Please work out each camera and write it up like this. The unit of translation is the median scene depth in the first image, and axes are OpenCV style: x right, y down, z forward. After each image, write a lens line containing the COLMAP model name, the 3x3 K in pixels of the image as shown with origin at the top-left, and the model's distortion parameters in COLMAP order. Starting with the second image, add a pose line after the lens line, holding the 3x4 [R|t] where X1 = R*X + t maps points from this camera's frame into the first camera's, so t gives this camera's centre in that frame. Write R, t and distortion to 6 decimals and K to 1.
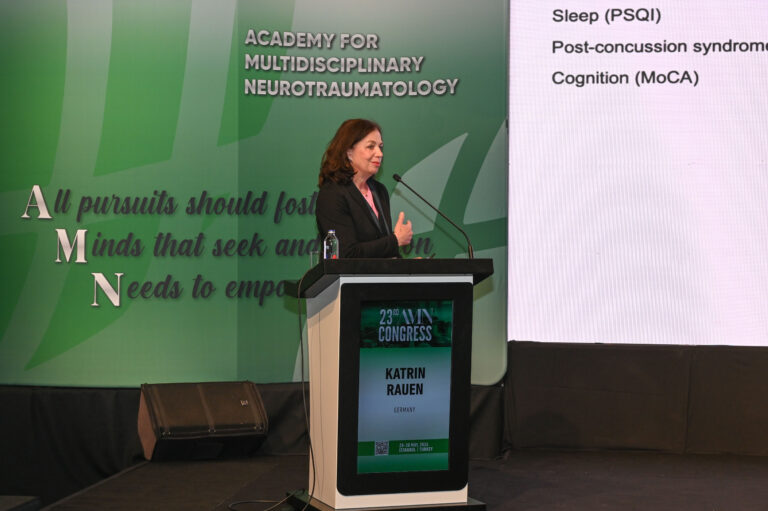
lens RADIAL K [[1619.8, 0, 384.0], [0, 1619.8, 255.5], [0, 0, 1]] dist [-0.043302, -0.108645]
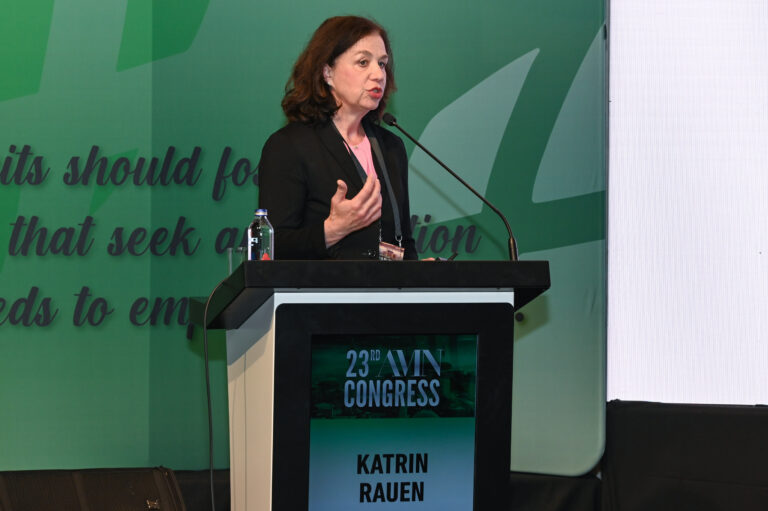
lens RADIAL K [[2458.7, 0, 384.0], [0, 2458.7, 255.5], [0, 0, 1]] dist [-0.027965, -0.815037]
pose [[0.999226, 0.002844, -0.039228, 0.030915], [-0.002859, 0.999996, -0.000335, 0.000365], [0.039227, 0.000447, 0.999230, 0.102038]]
